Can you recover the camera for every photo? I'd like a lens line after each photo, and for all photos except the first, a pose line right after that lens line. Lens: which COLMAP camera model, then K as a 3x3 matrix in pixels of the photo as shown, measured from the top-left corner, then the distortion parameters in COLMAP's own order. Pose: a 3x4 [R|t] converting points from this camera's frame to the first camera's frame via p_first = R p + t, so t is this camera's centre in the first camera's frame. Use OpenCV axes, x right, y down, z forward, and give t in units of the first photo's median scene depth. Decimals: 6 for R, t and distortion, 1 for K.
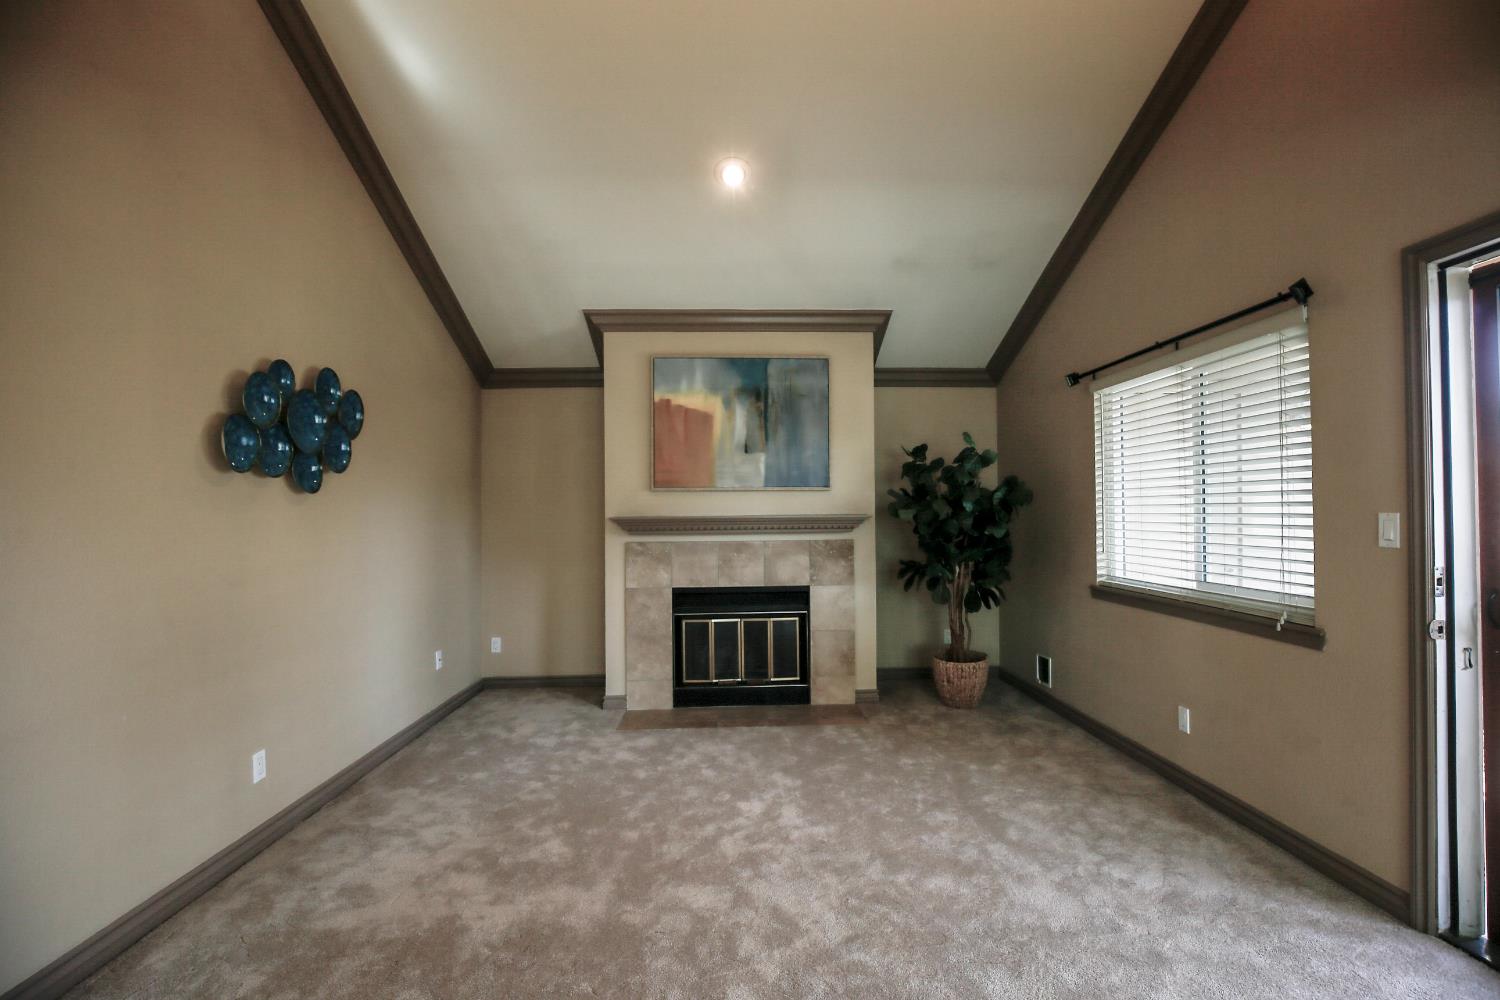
lens RADIAL K [[684.7, 0, 761.3], [0, 684.7, 504.2], [0, 0, 1]] dist [-0.037915, 0.007460]
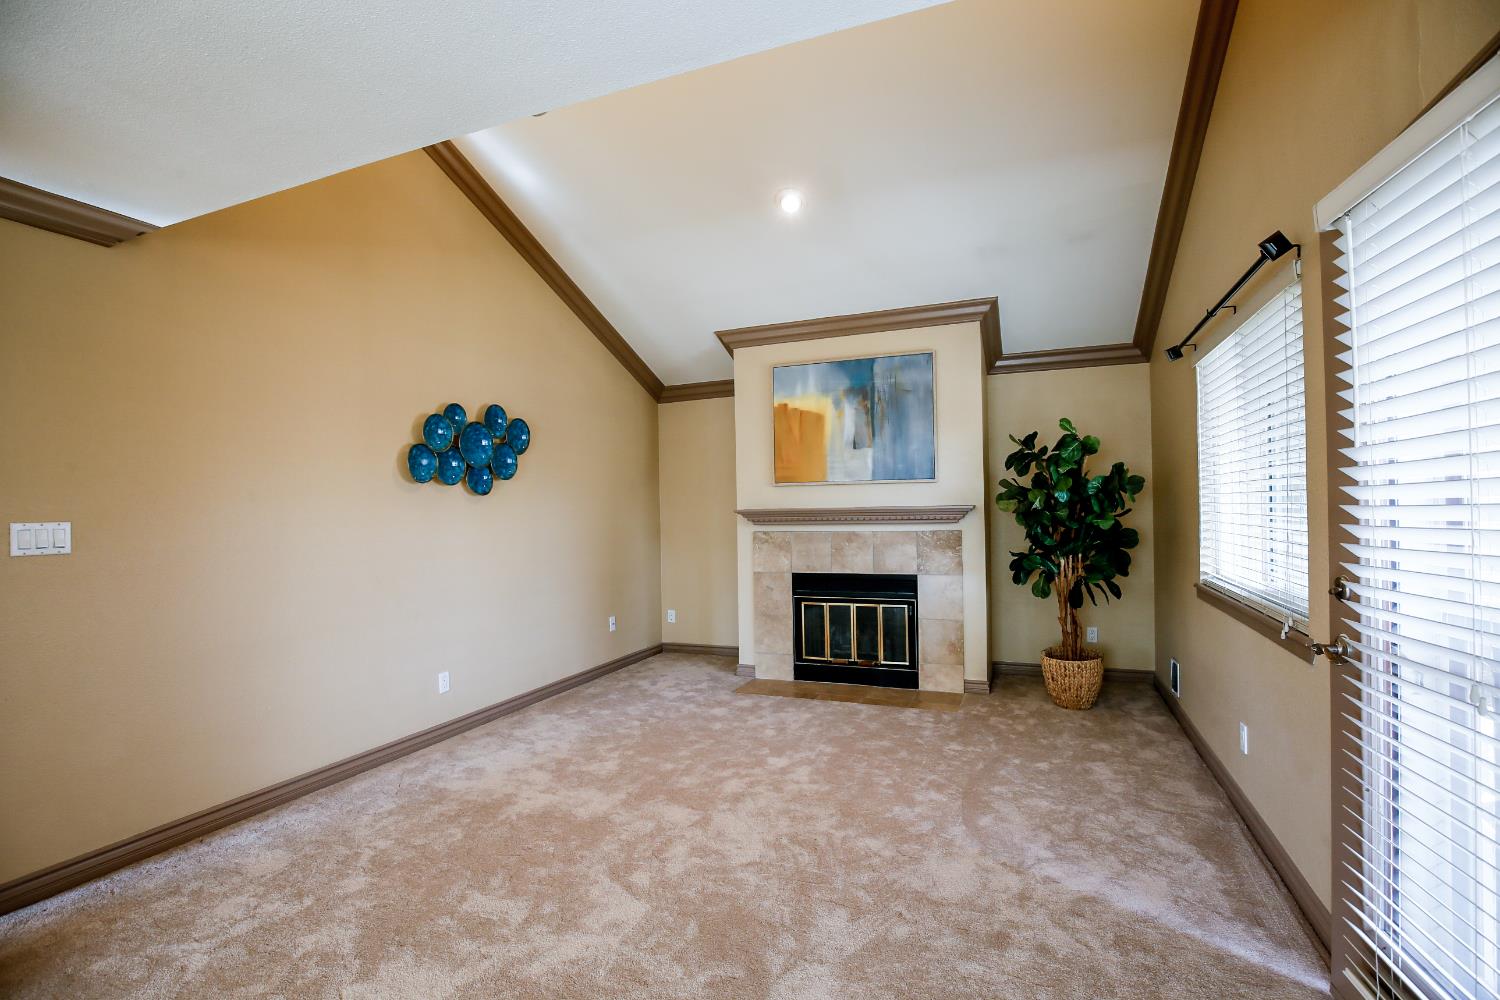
lens RADIAL K [[684.7, 0, 761.3], [0, 684.7, 504.2], [0, 0, 1]] dist [-0.037915, 0.007460]
pose [[0.910454, -0.009182, -0.413509, 0.288194], [0.015554, 0.999806, 0.012045, -0.003549], [0.413318, -0.017398, 0.910420, -0.034763]]
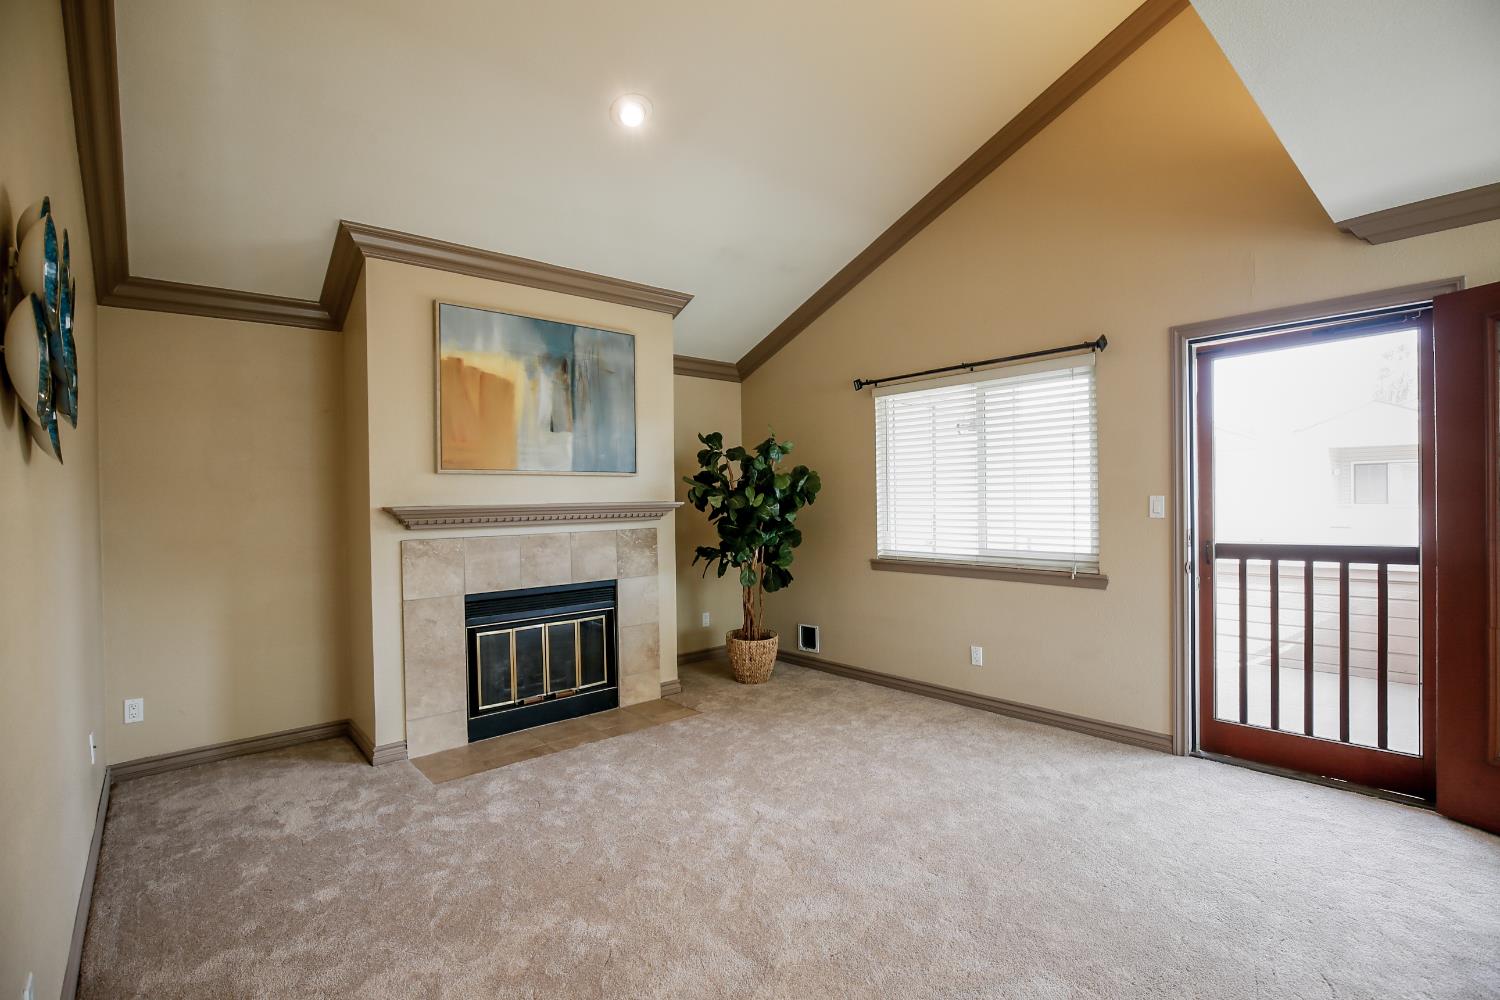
lens RADIAL K [[684.7, 0, 761.3], [0, 684.7, 504.2], [0, 0, 1]] dist [-0.037915, 0.007460]
pose [[0.778536, -0.008435, 0.627544, -0.360414], [0.000406, 0.999916, 0.012937, 0.006135], [-0.627600, -0.009817, 0.778474, 0.163736]]
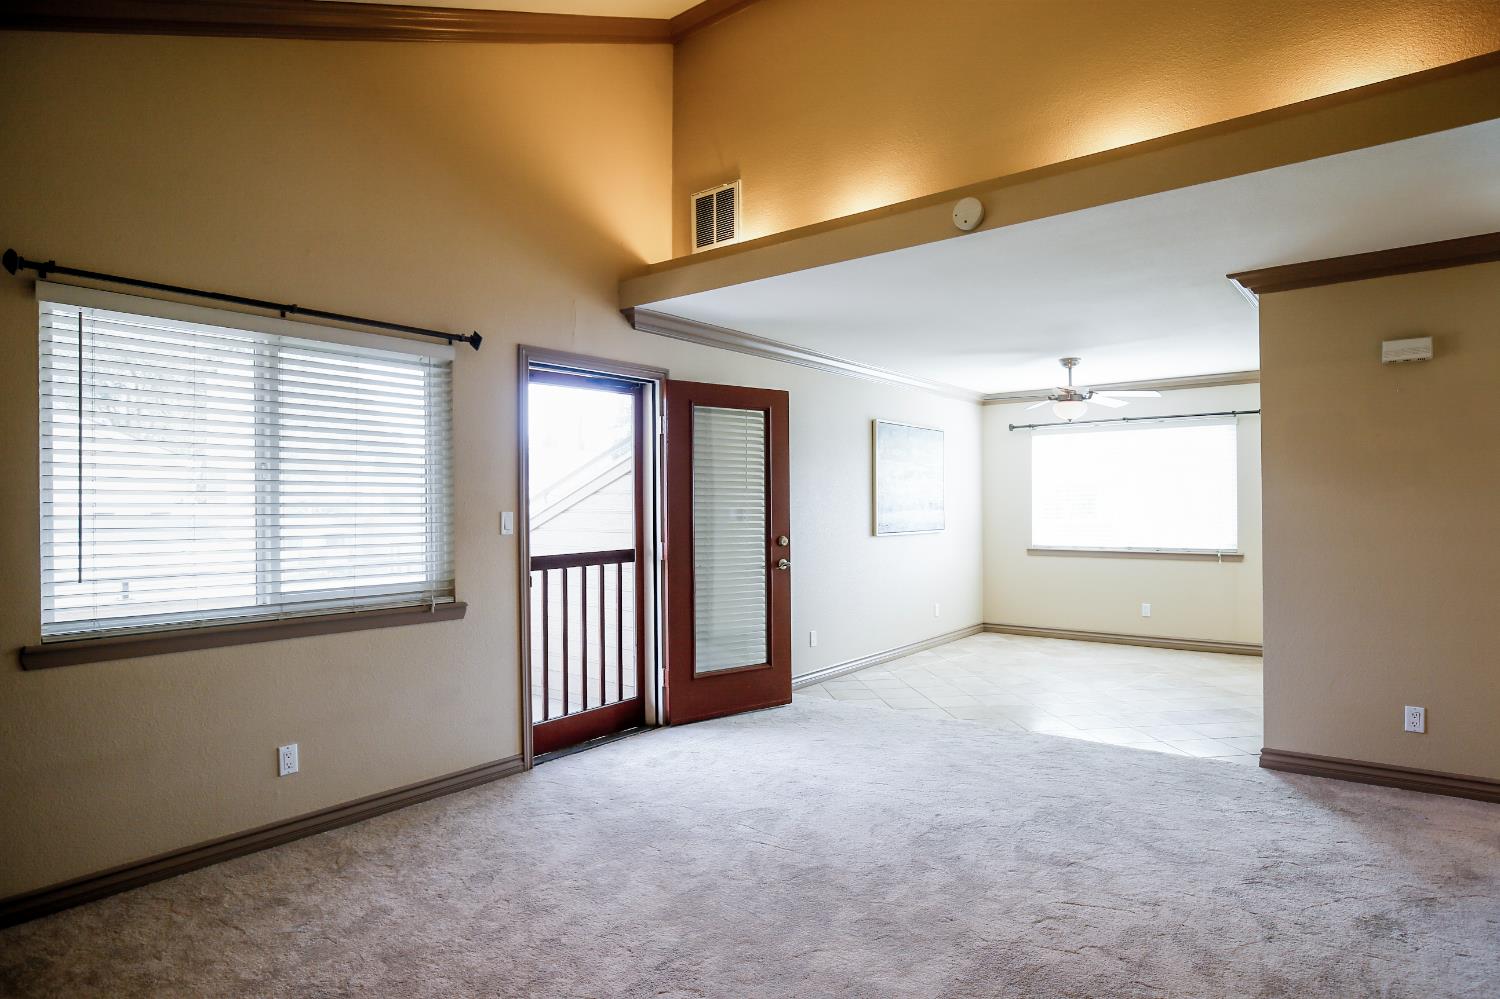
lens RADIAL K [[855.1, 0, 750.0], [0, 855.1, 499.5], [0, 0, 1]] dist [0.000071, 0.000098]
pose [[-0.754345, 0.016124, 0.656280, -0.352385], [0.001822, 0.999746, -0.022468, 0.014406], [-0.656475, -0.015753, -0.754183, 0.987356]]
